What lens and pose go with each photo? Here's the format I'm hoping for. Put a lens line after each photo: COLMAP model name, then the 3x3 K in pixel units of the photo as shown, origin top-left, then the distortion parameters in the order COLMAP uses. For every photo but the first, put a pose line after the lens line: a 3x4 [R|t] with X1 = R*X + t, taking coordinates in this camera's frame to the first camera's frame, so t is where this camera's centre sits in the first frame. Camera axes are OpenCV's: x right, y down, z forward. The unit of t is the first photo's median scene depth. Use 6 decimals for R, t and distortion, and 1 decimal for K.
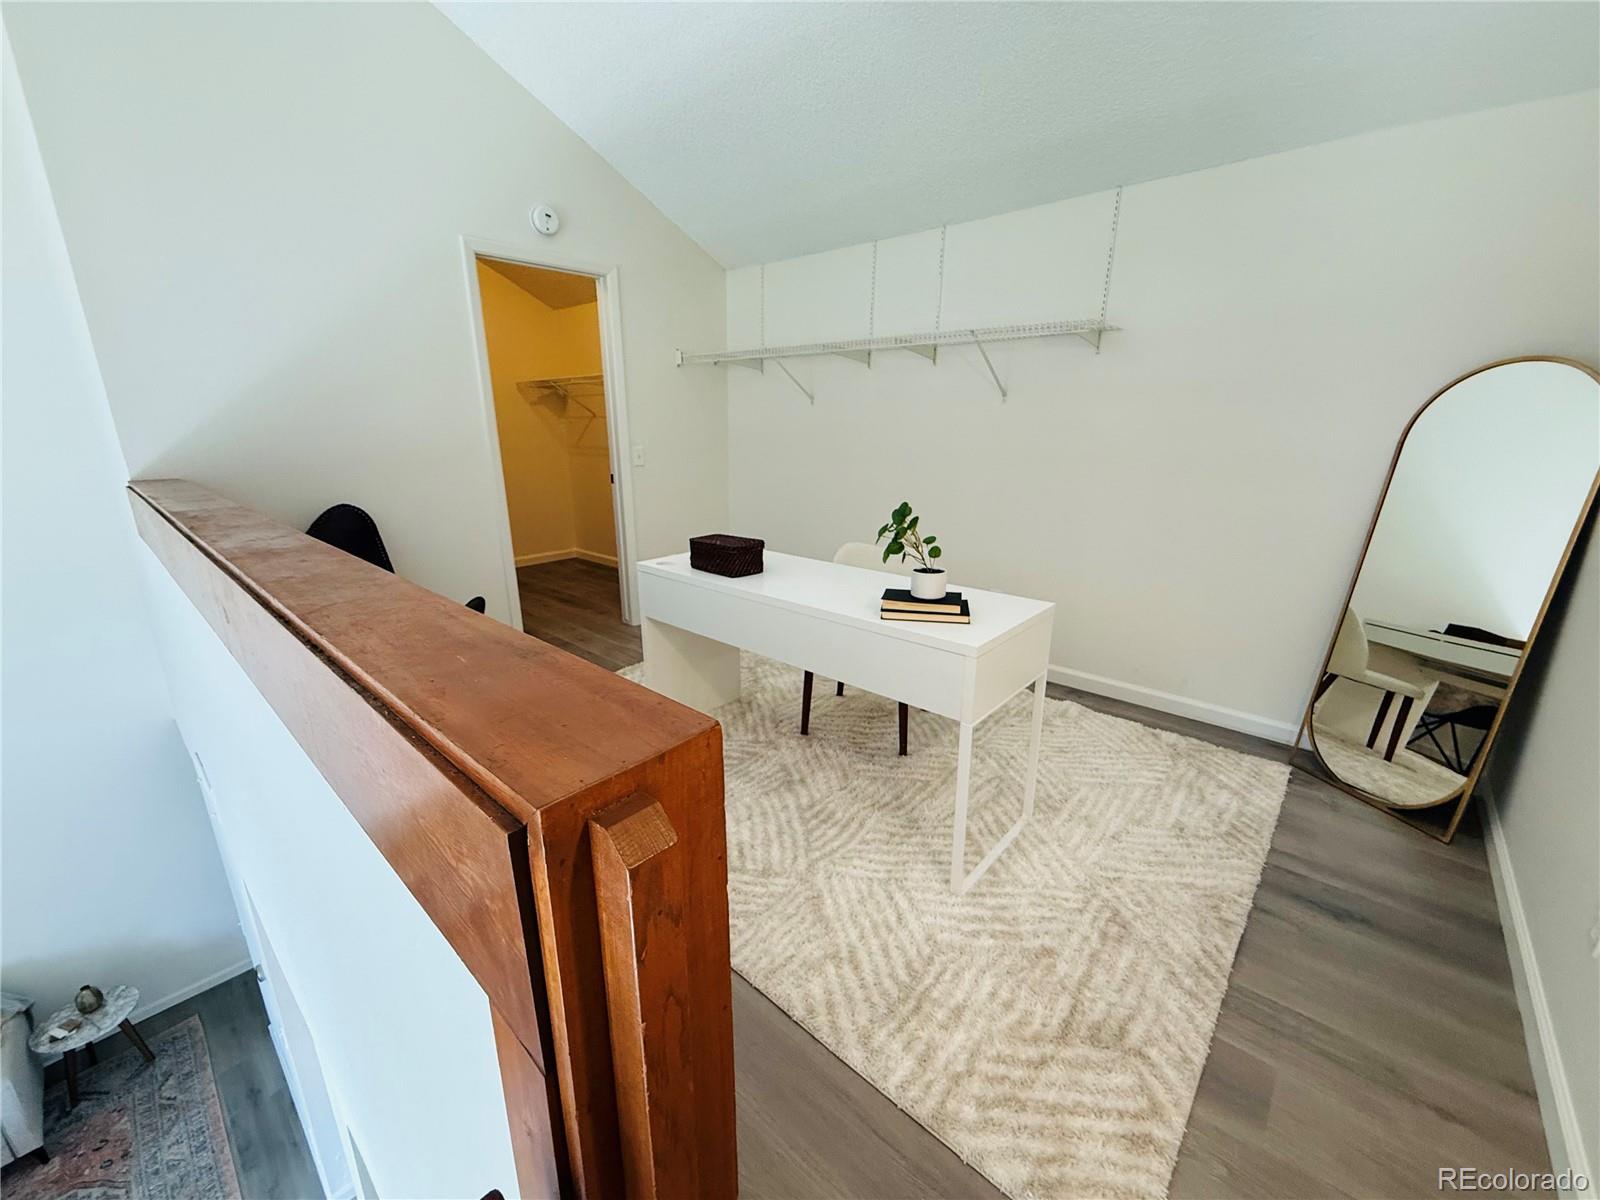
lens RADIAL K [[640.2, 0, 795.9], [0, 640.2, 605.0], [0, 0, 1]] dist [0.001863, 0.000213]
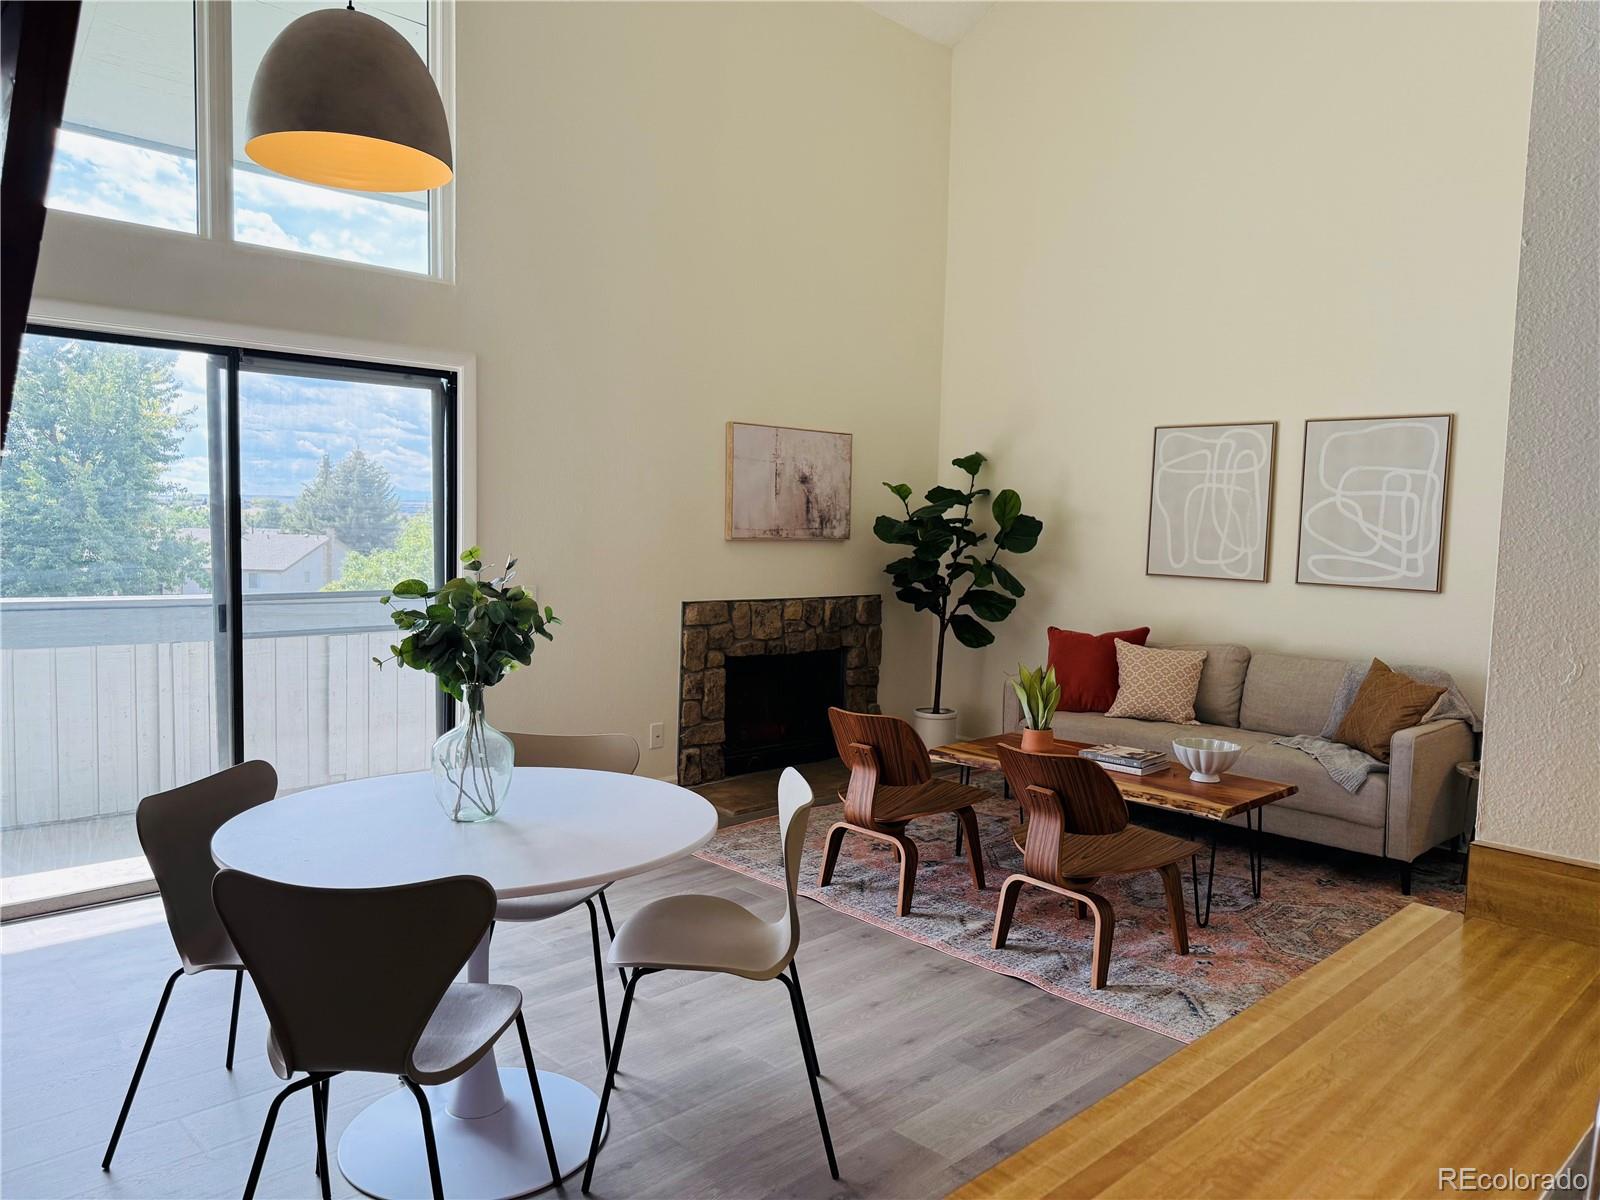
lens RADIAL K [[1110.5, 0, 769.2], [0, 1110.5, 620.7], [0, 0, 1]] dist [0.006267, -0.017765]
pose [[-0.092988, 0.082718, -0.992225, 0.101475], [-0.292911, 0.950172, 0.106663, 0.967092], [0.951607, 0.300552, -0.064125, 0.488747]]
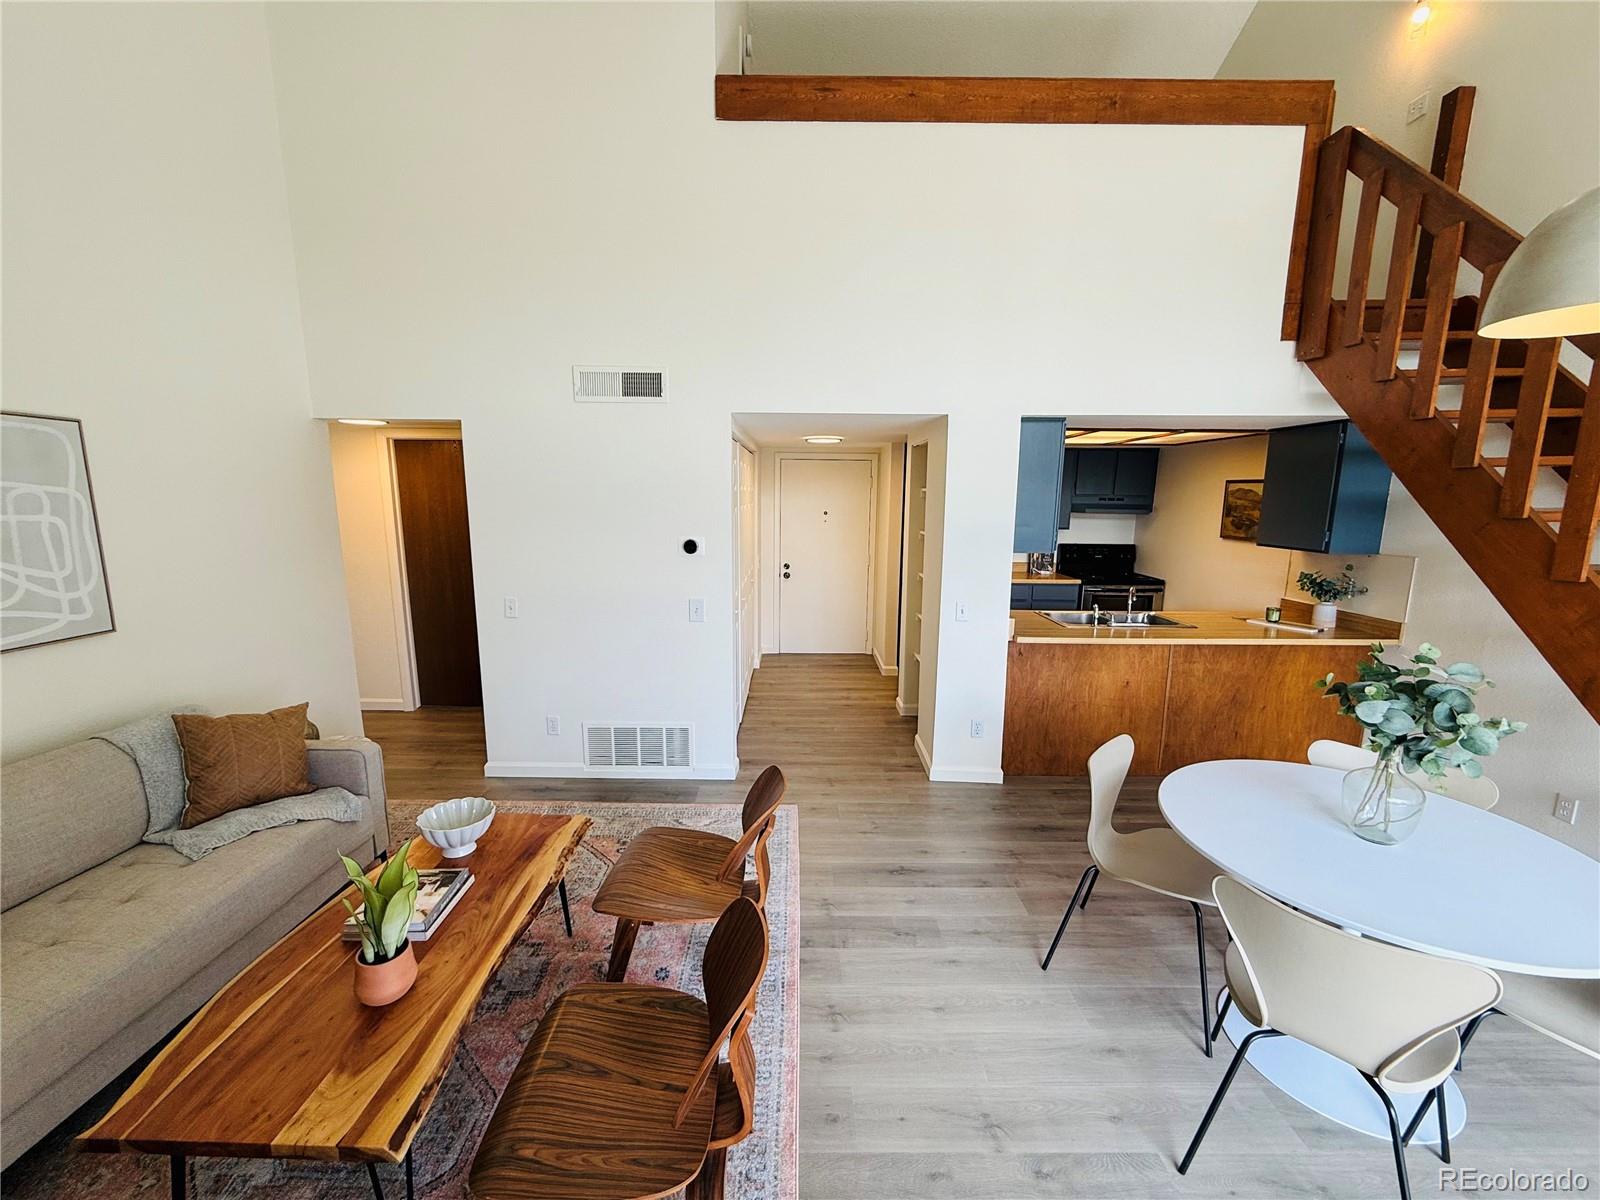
lens RADIAL K [[640.2, 0, 796.7], [0, 640.2, 600.2], [0, 0, 1]] dist [0.001863, 0.000213]
pose [[0.741129, -0.105809, 0.662972, -1.884100], [0.176331, 0.983512, -0.040153, 0.959919], [-0.647792, 0.146661, 0.747567, 0.044860]]
